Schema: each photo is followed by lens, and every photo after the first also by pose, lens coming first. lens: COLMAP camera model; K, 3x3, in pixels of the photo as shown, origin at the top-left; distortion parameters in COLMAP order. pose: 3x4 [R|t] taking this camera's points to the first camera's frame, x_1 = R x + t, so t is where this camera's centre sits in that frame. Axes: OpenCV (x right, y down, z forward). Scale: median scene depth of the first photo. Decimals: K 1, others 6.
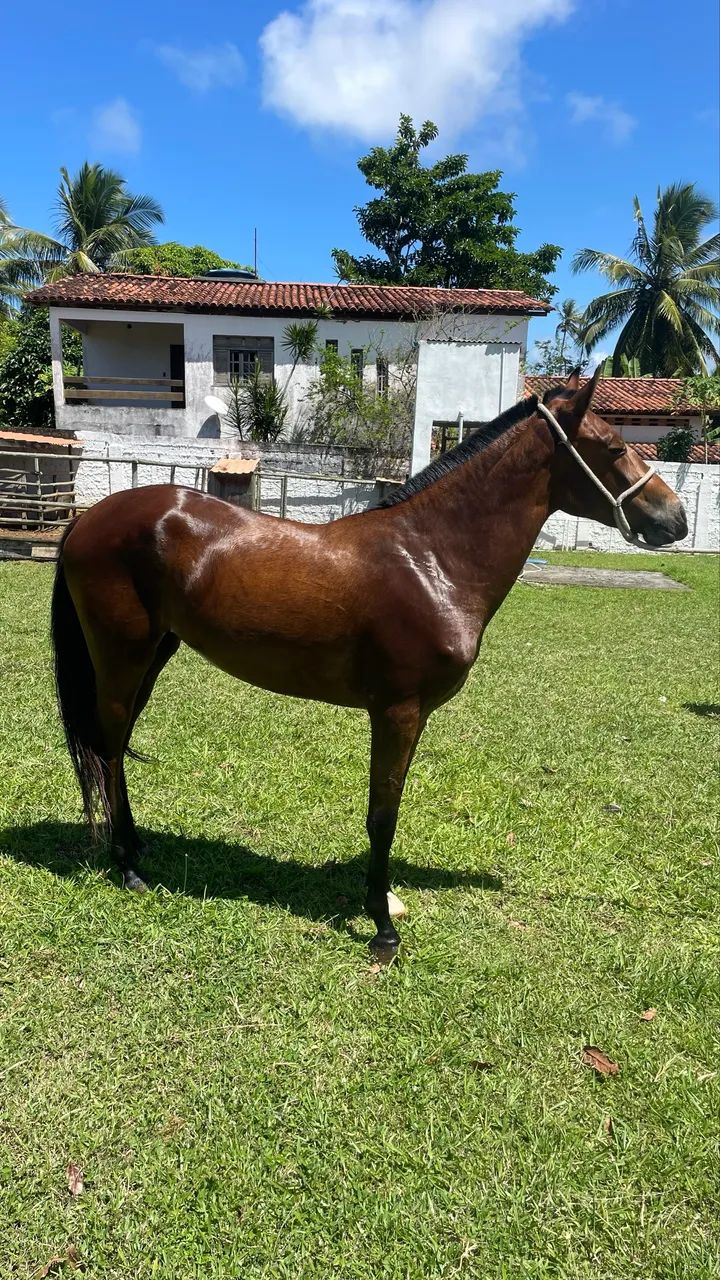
lens RADIAL K [[997.8, 0, 363.8], [0, 997.8, 659.0], [0, 0, 1]] dist [0.069465, -0.005364]
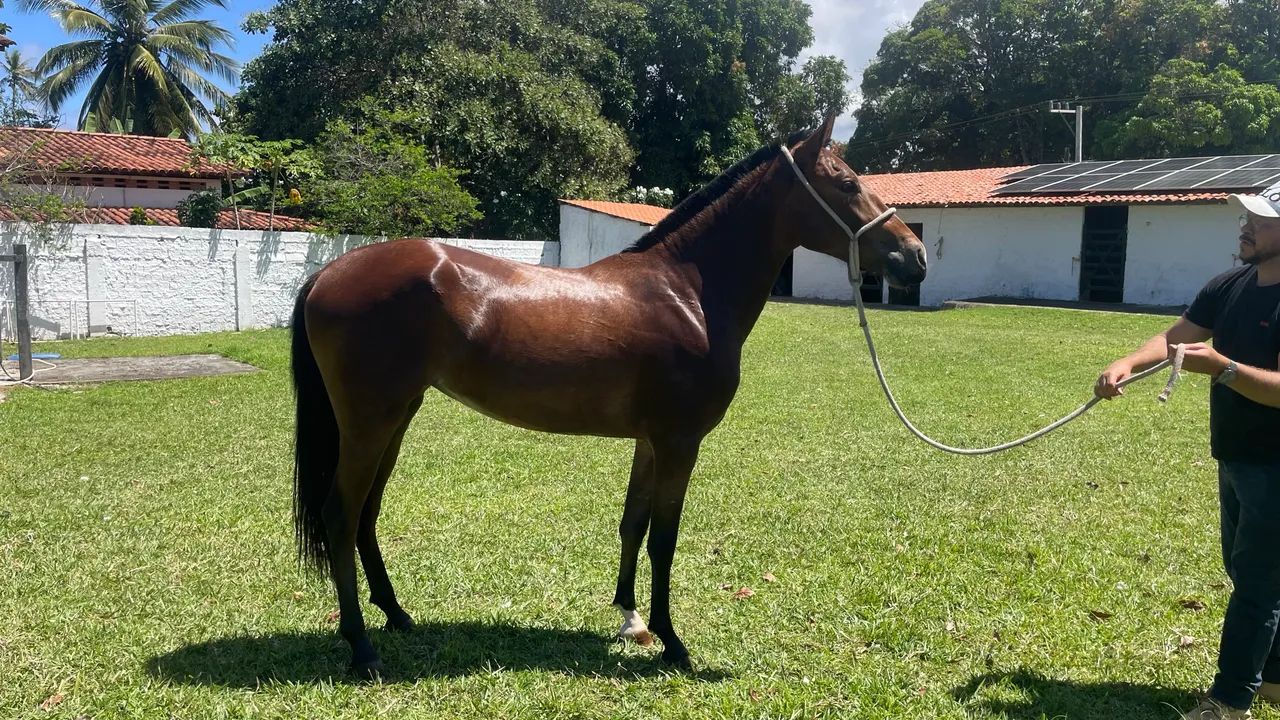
lens RADIAL K [[977.2, 0, 636.2], [0, 977.2, 347.7], [0, 0, 1]] dist [0.086055, -0.113915]
pose [[0.731640, -0.098739, 0.674502, -0.002487], [0.154999, 0.987634, -0.023552, -0.014531], [-0.663836, 0.121779, 0.737897, 0.128992]]
